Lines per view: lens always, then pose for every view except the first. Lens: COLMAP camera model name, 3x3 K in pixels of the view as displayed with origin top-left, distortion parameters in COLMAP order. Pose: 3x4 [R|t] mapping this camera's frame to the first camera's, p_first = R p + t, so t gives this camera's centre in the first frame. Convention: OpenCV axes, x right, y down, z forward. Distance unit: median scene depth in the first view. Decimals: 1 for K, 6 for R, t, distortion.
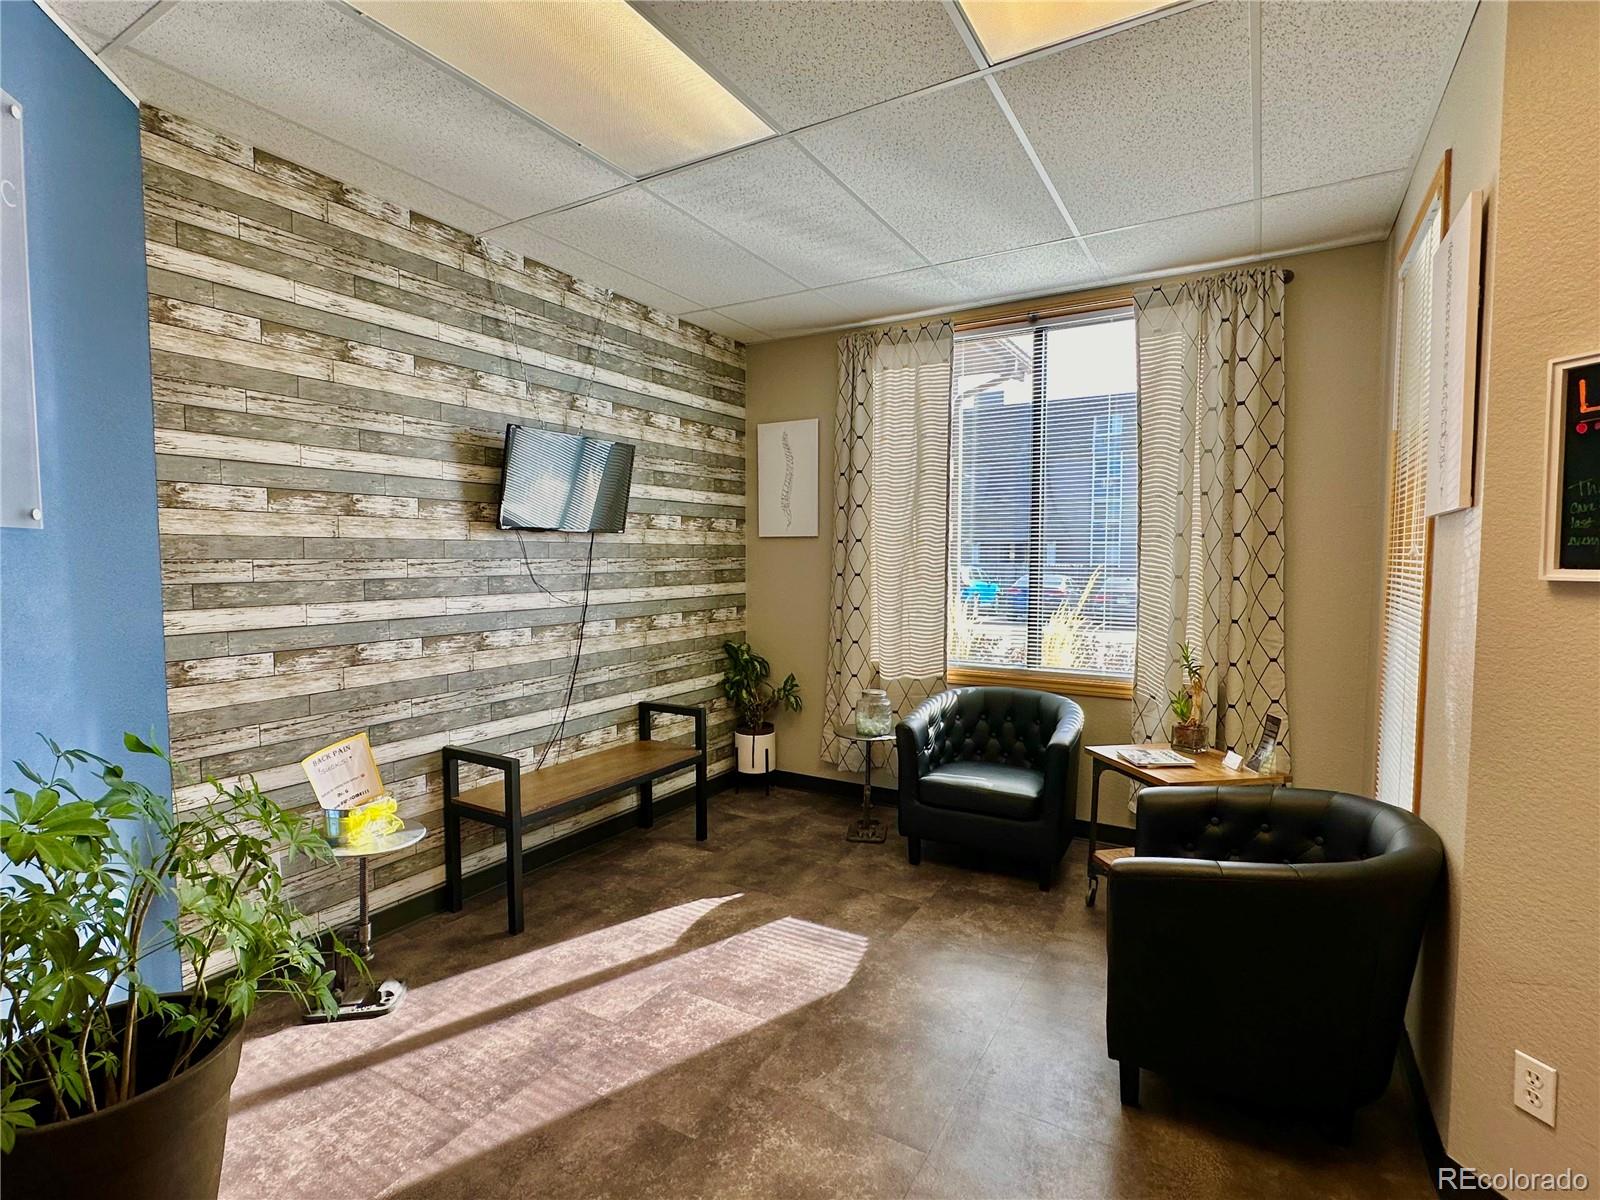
lens RADIAL K [[769.7, 0, 800.0], [0, 769.7, 600.0], [0, 0, 1]] dist [0.001492, 0.000268]
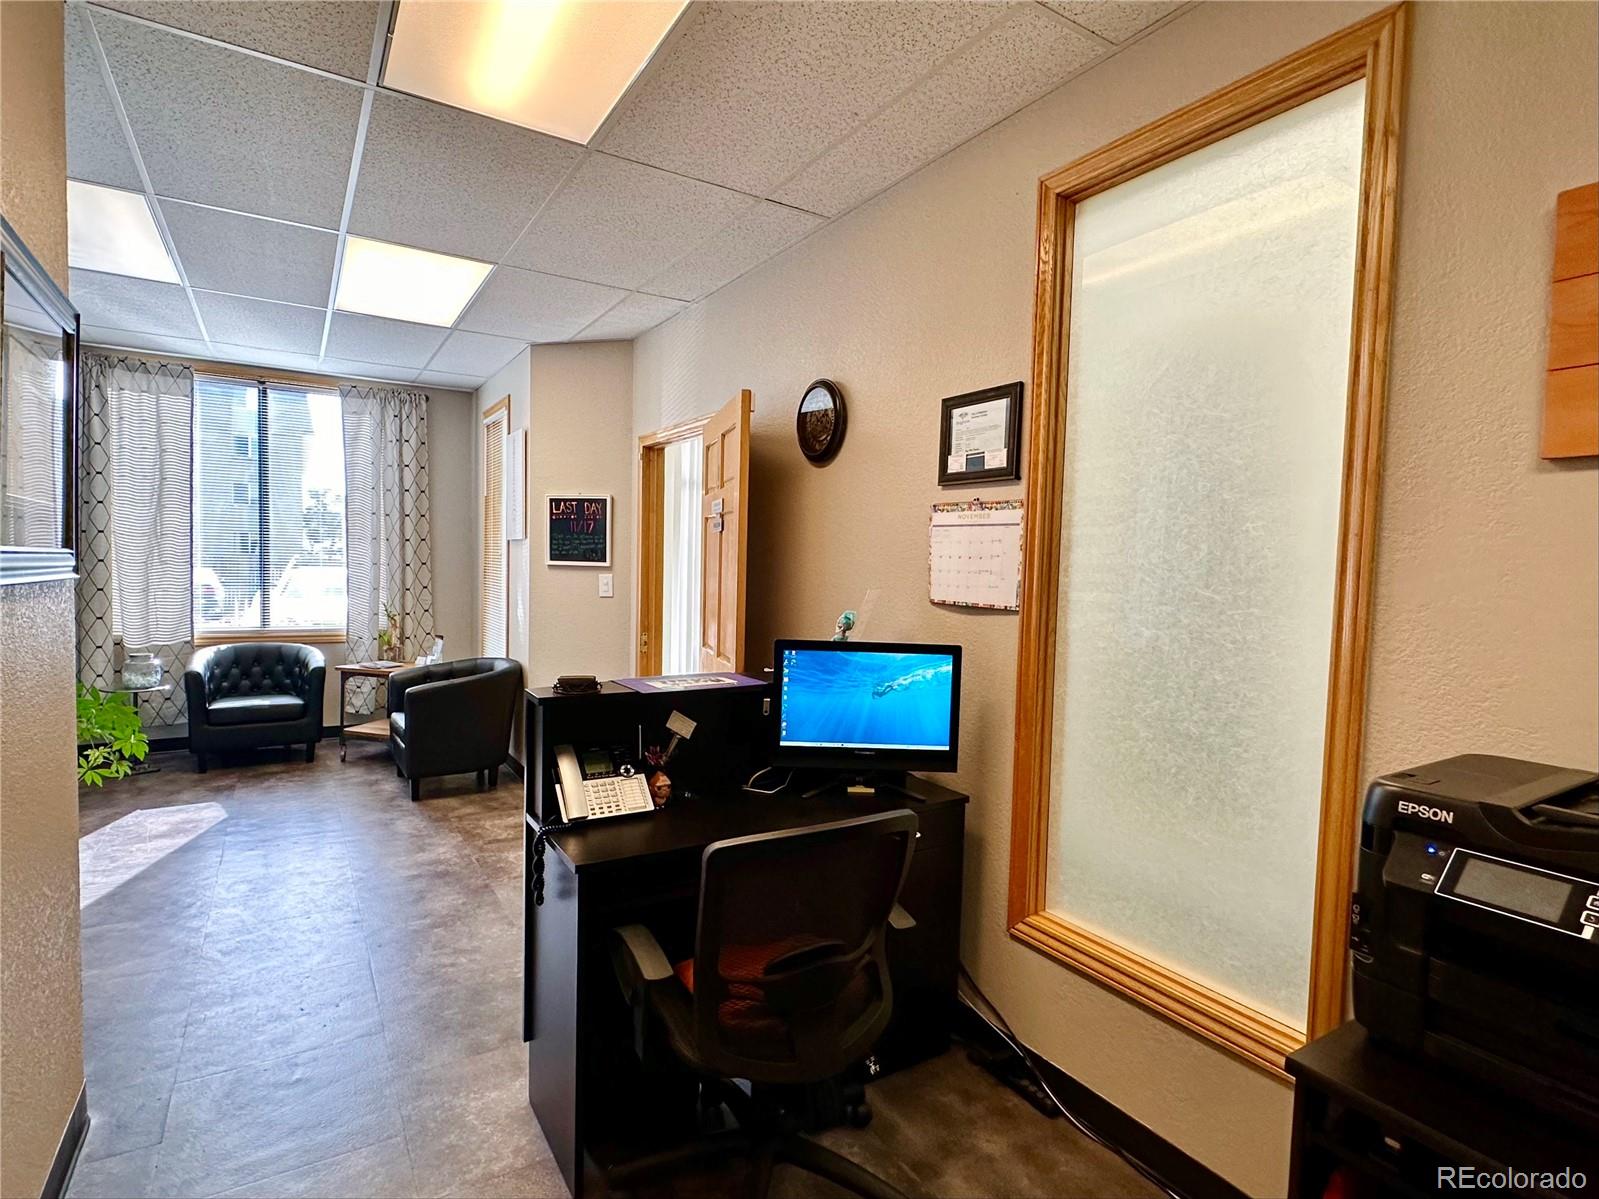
lens RADIAL K [[824.9, 0, 799.5], [0, 824.9, 599.5], [0, 0, 1]] dist [0.000049, 0.000140]
pose [[0.451788, -0.031734, 0.891561, -0.682345], [0.024162, 0.999436, 0.023330, 0.027018], [-0.891798, 0.011001, 0.452299, -0.624095]]
